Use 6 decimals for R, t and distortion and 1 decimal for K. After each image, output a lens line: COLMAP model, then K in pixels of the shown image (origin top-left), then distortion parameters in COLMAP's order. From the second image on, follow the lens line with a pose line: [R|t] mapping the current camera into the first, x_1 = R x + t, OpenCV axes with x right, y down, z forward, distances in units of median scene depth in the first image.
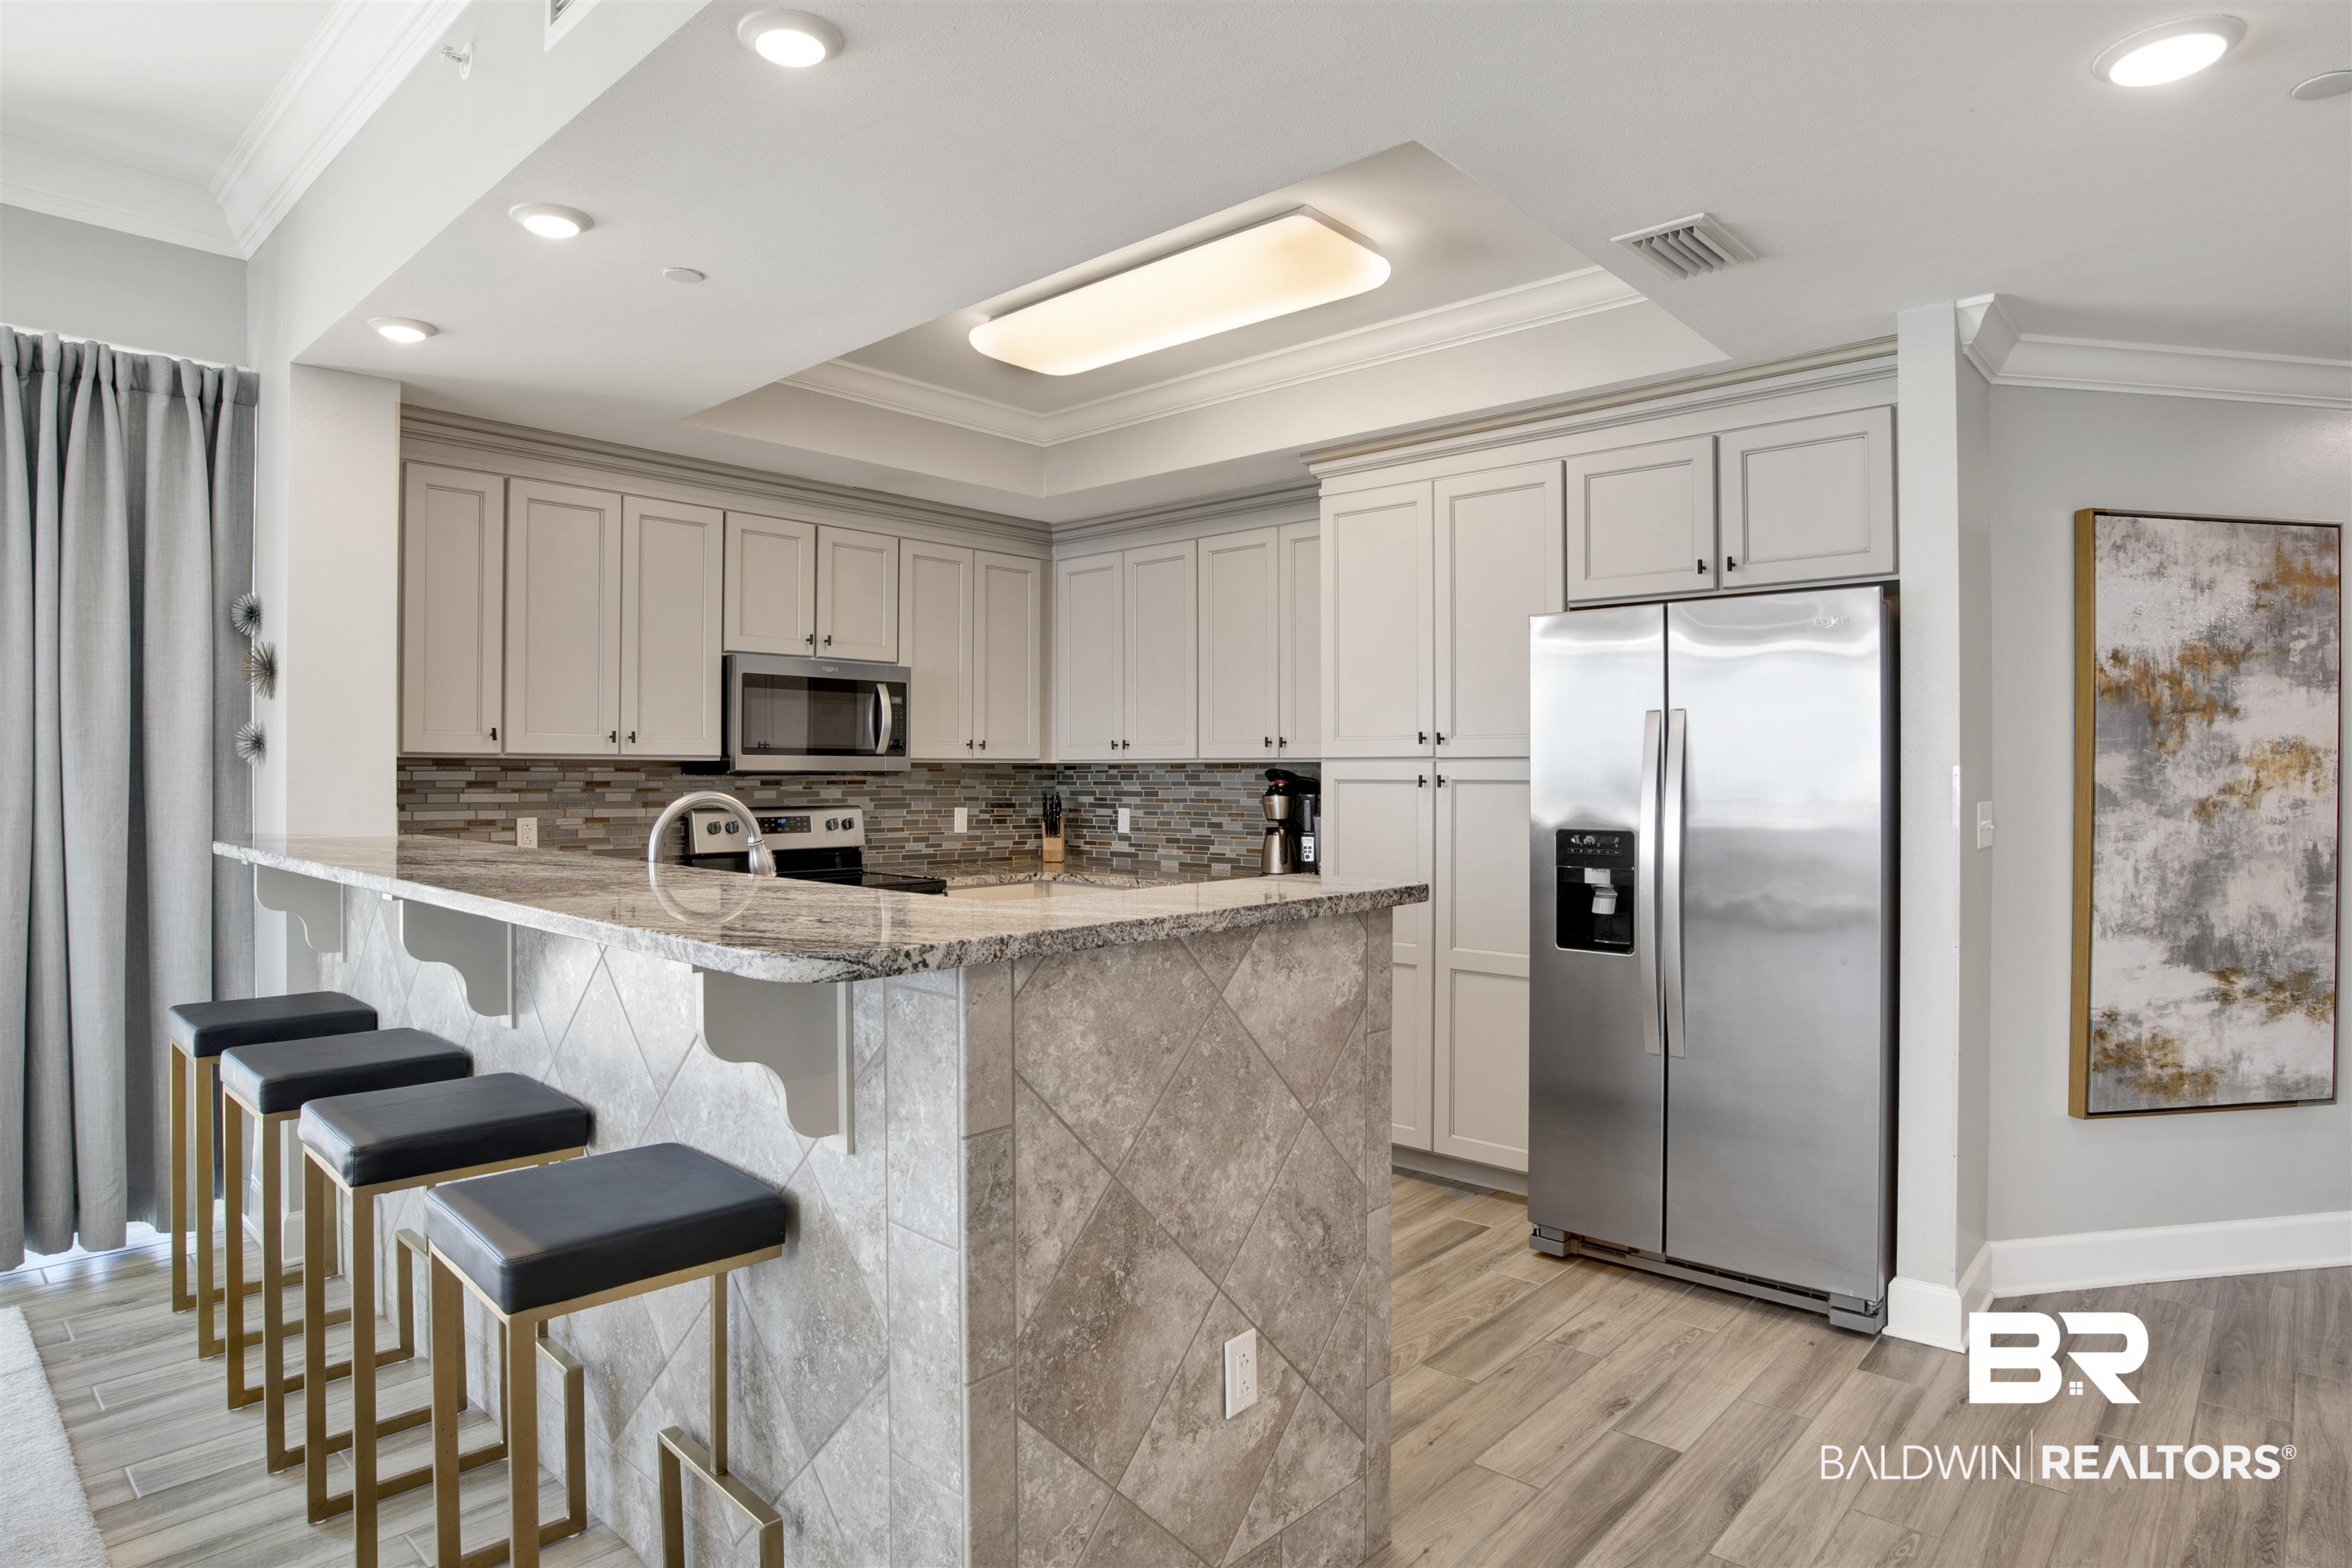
lens RADIAL K [[1308.7, 0, 1184.9], [0, 1308.7, 773.0], [0, 0, 1]] dist [-0.075556, 0.031049]
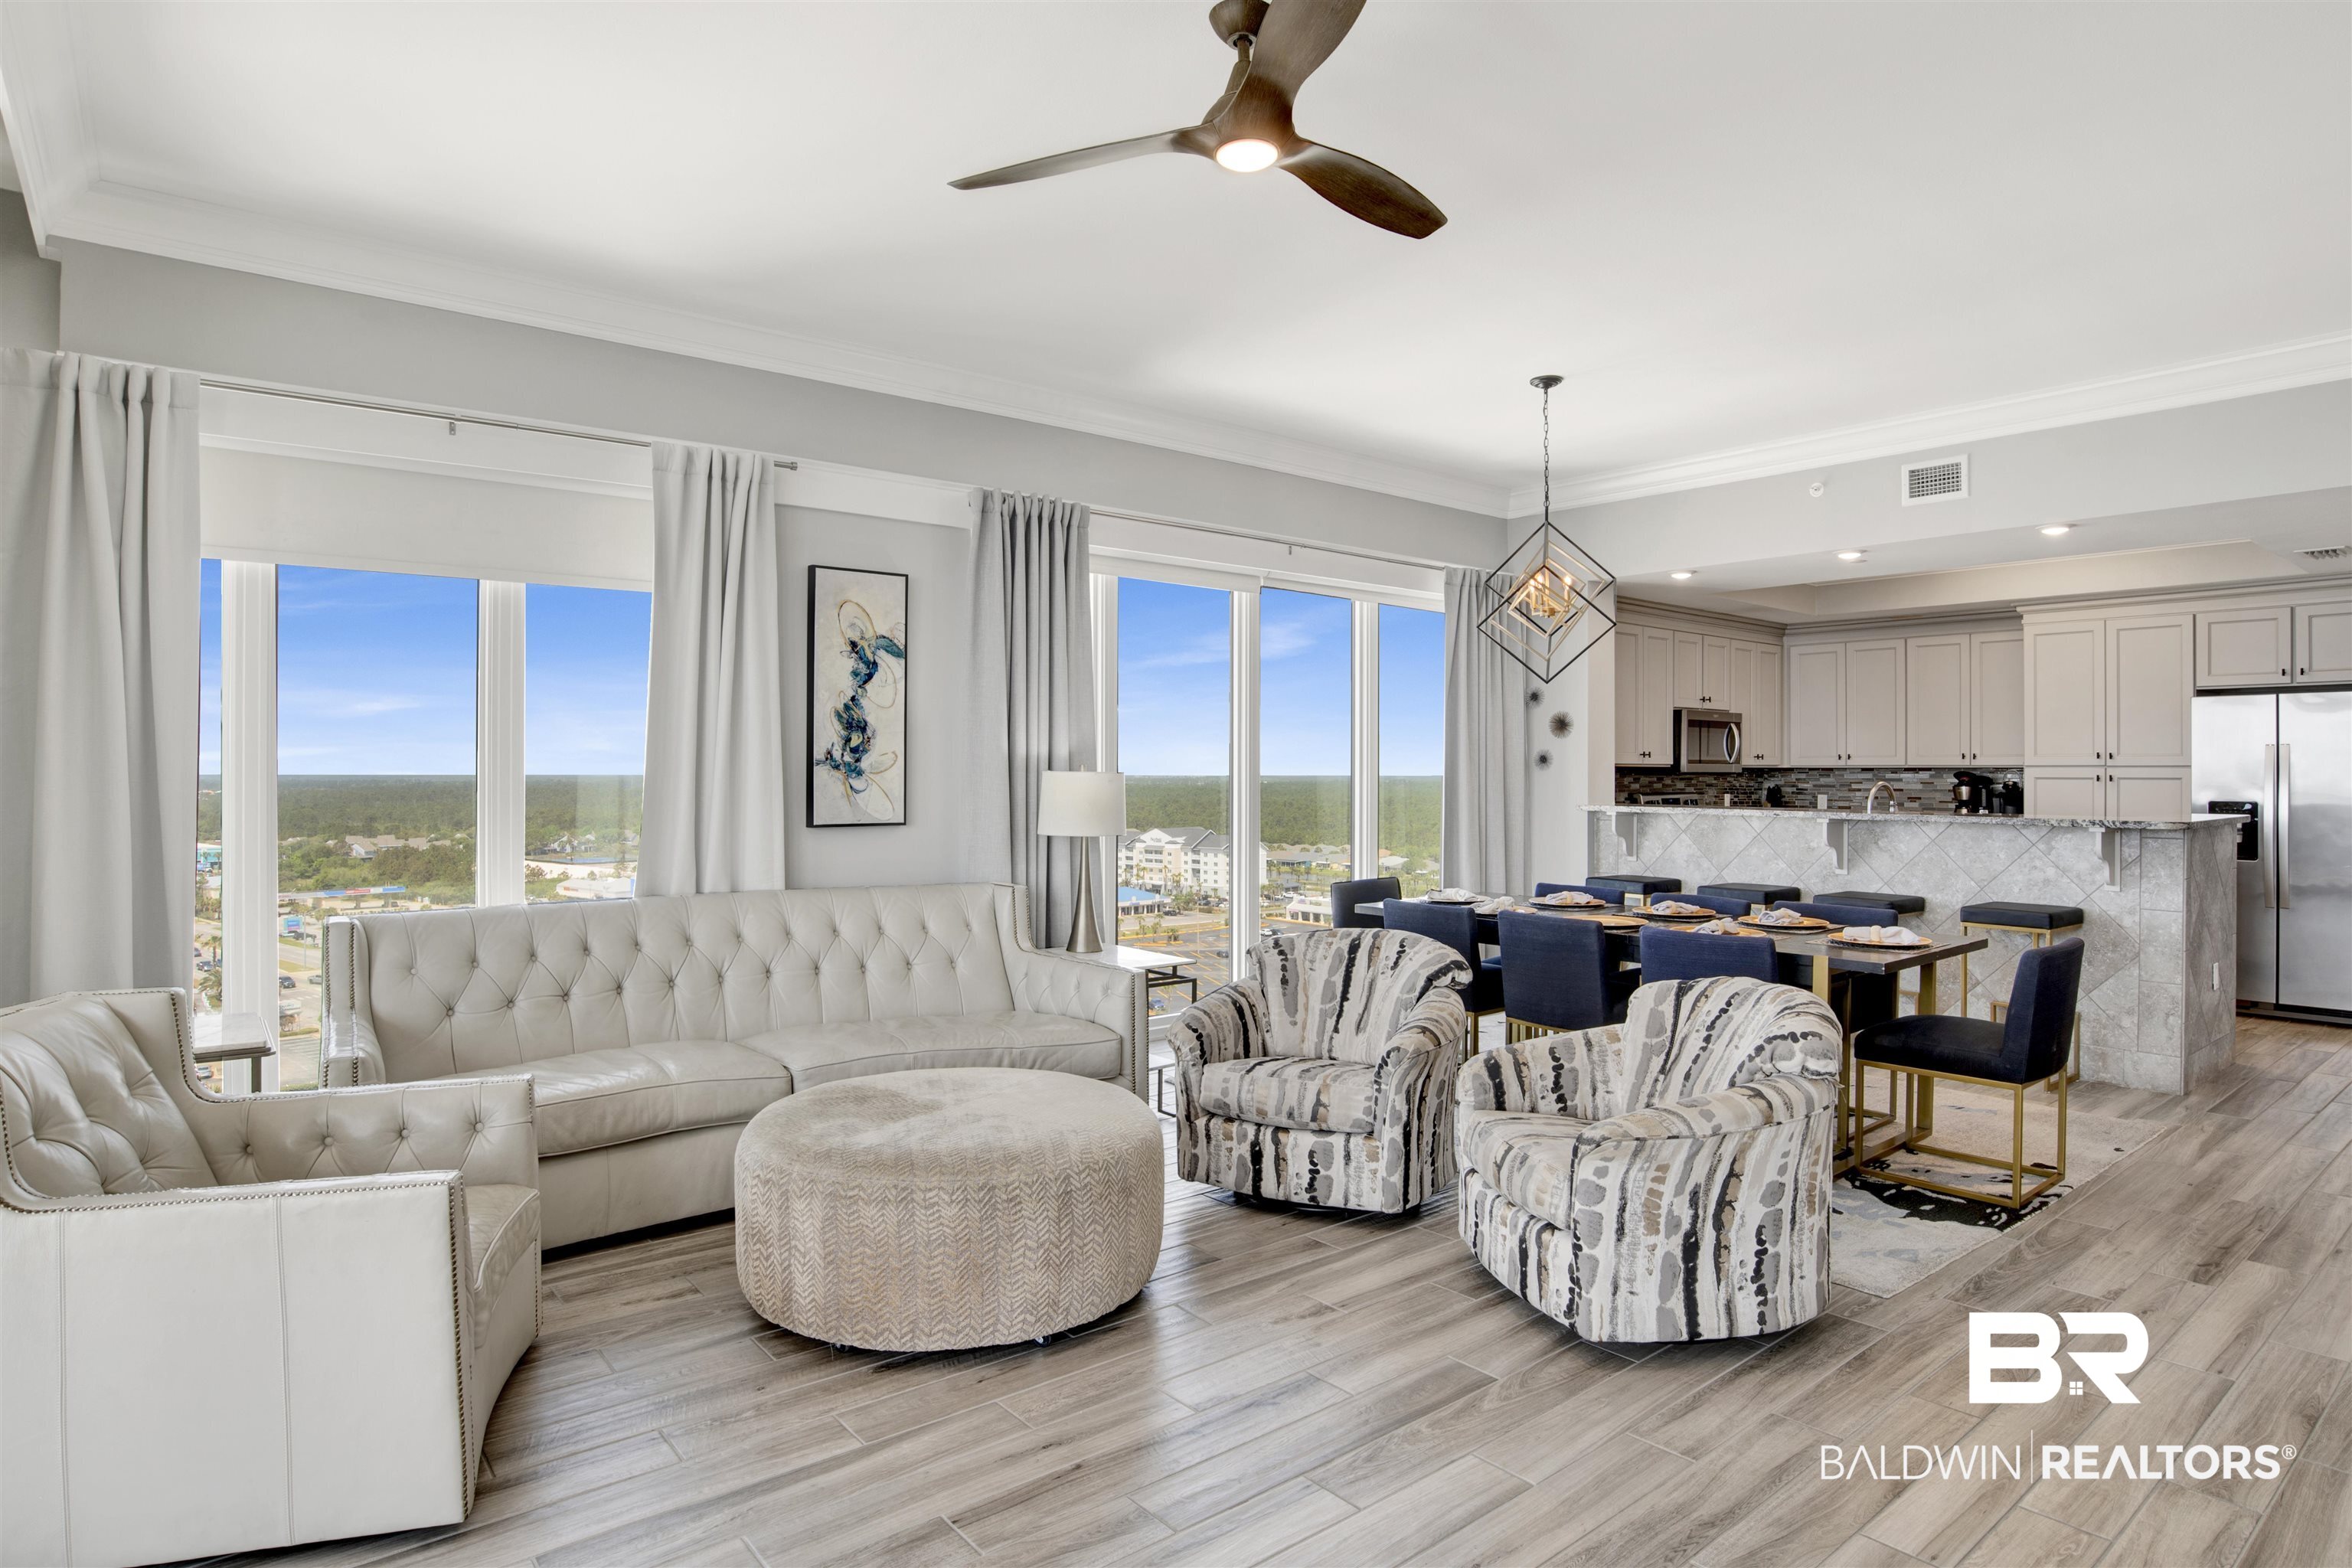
lens RADIAL K [[1260.2, 0, 1222.9], [0, 1260.2, 776.3], [0, 0, 1]] dist [-0.067068, 0.027093]
pose [[0.989410, 0.000951, -0.145146, -0.906401], [-0.000421, 0.999993, 0.003685, -0.002718], [0.145149, -0.003585, 0.989403, -1.054330]]
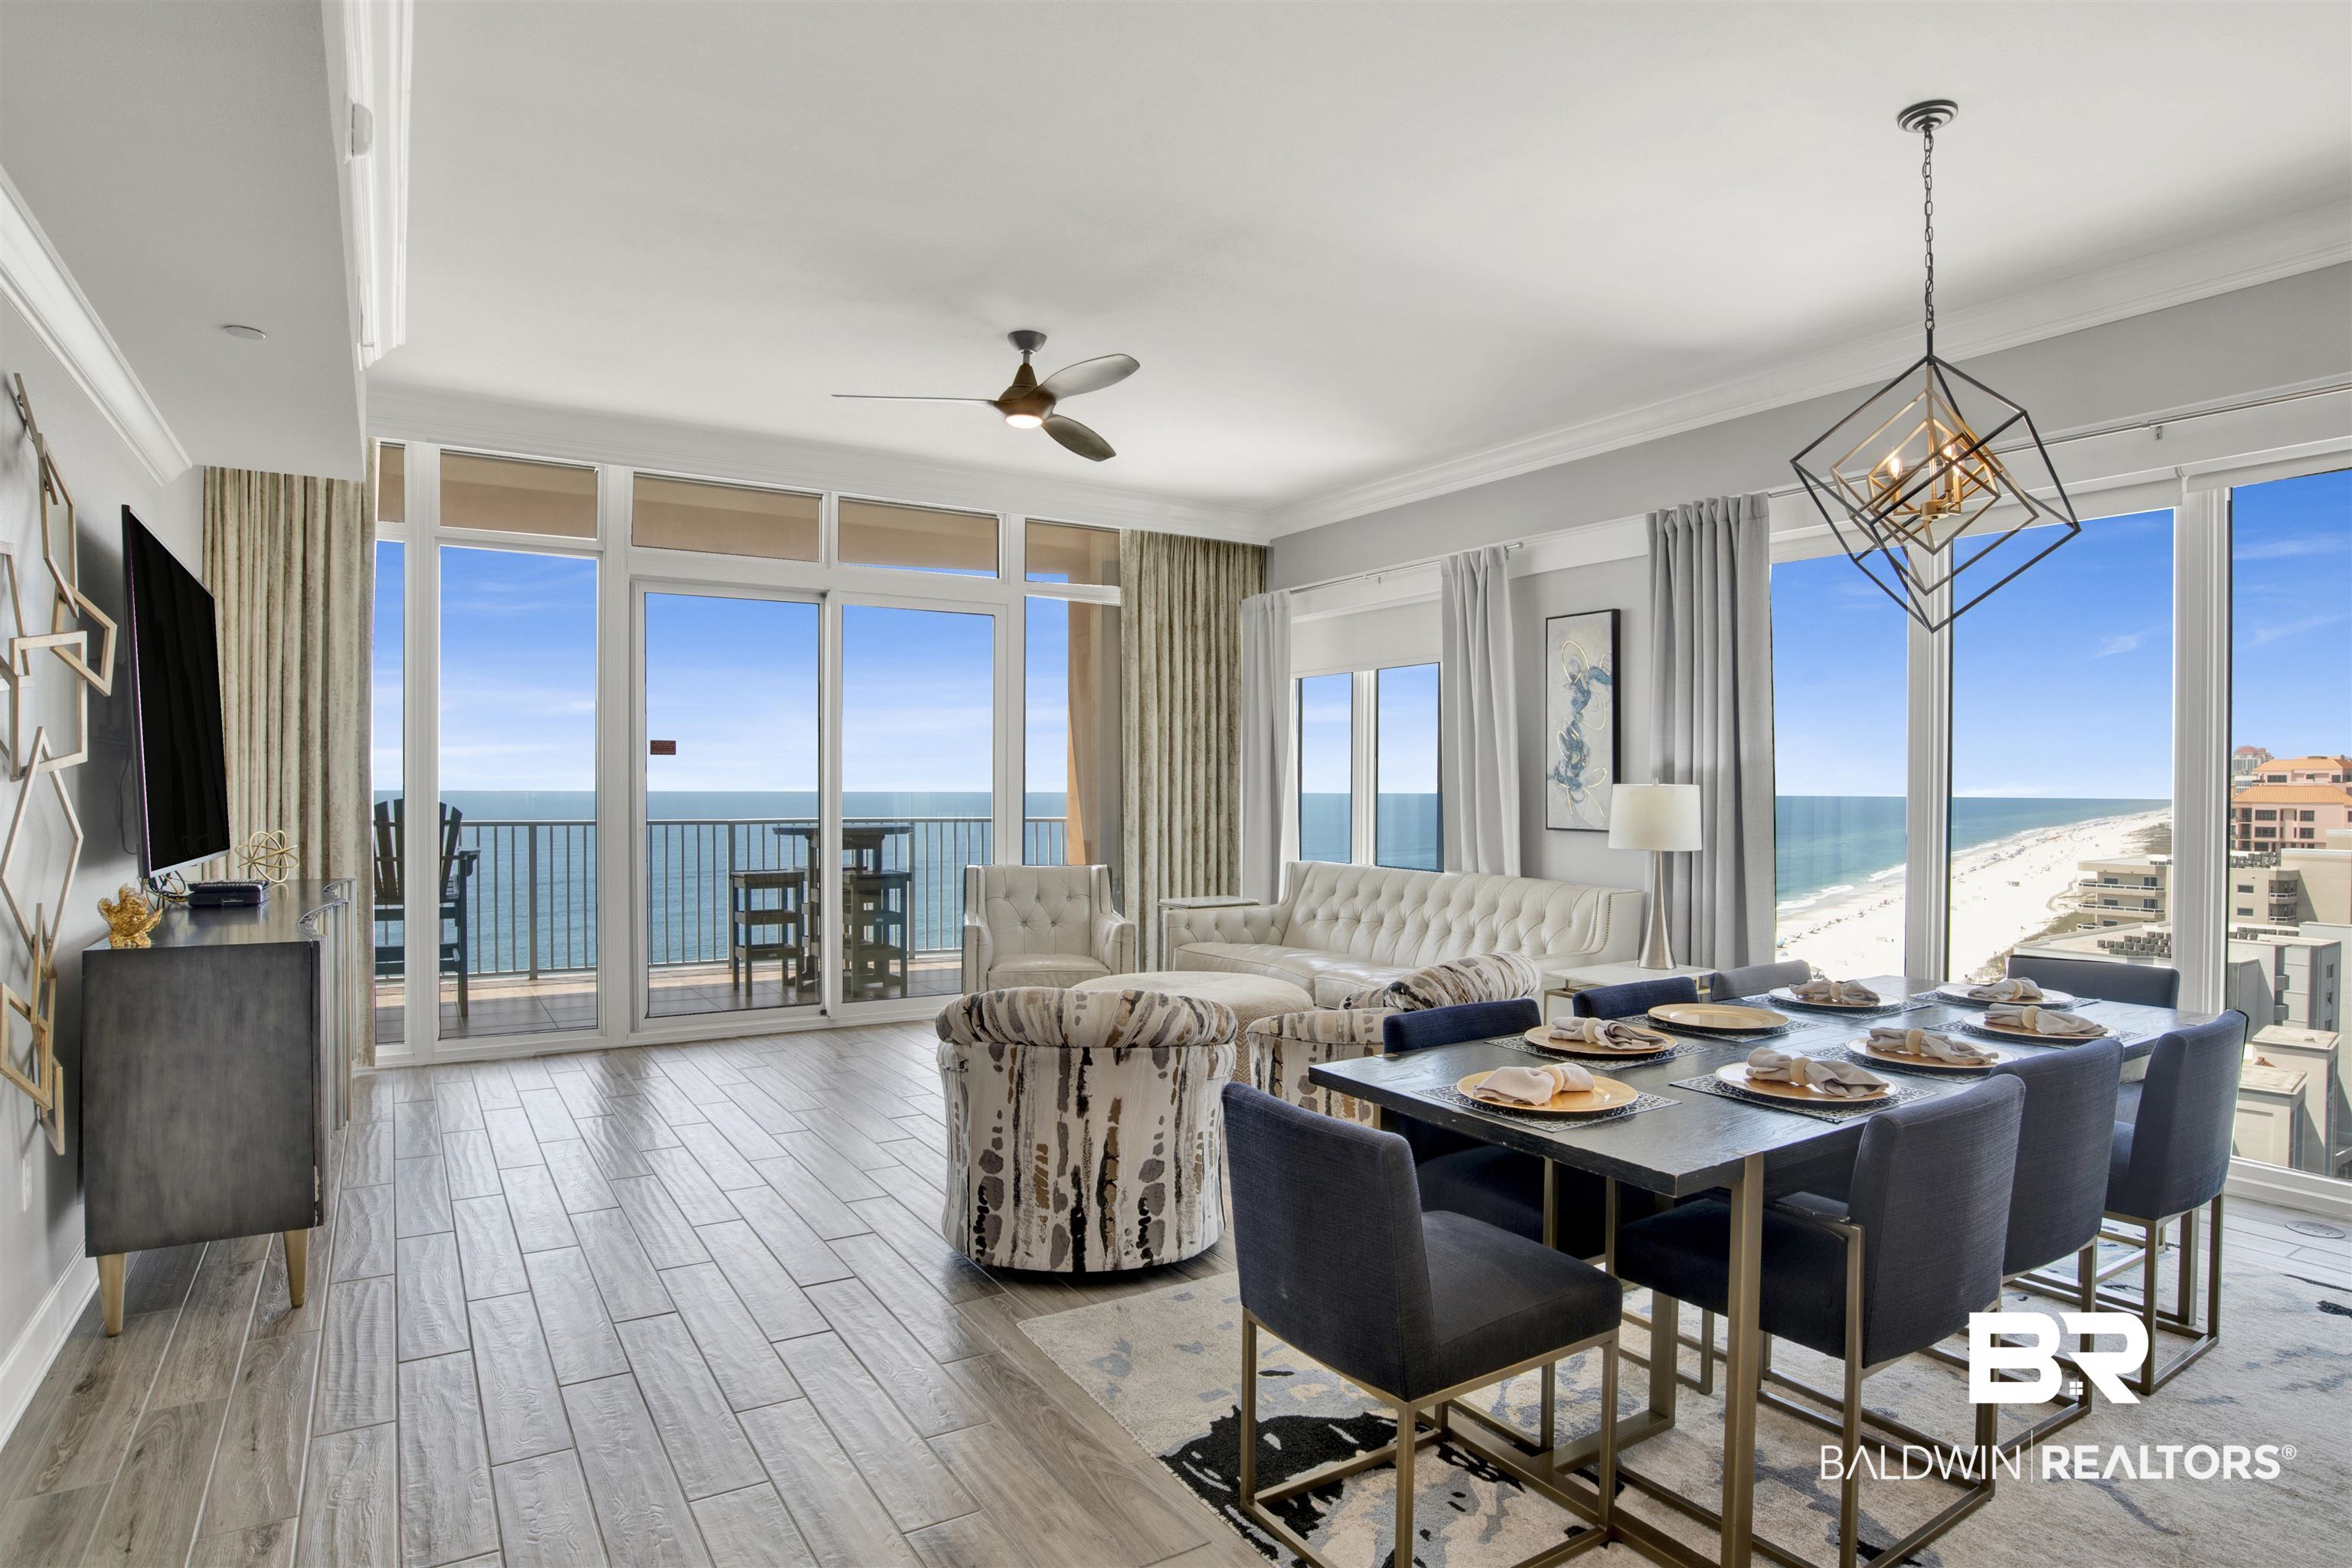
lens RADIAL K [[1276.9, 0, 1181.2], [0, 1276.9, 796.3], [0, 0, 1]] dist [-0.076091, 0.030227]
pose [[-0.268944, 0.007275, -0.963128, 0.147534], [-0.004907, 0.999948, 0.008923, -0.000245], [0.963143, 0.007126, -0.268894, 0.118042]]
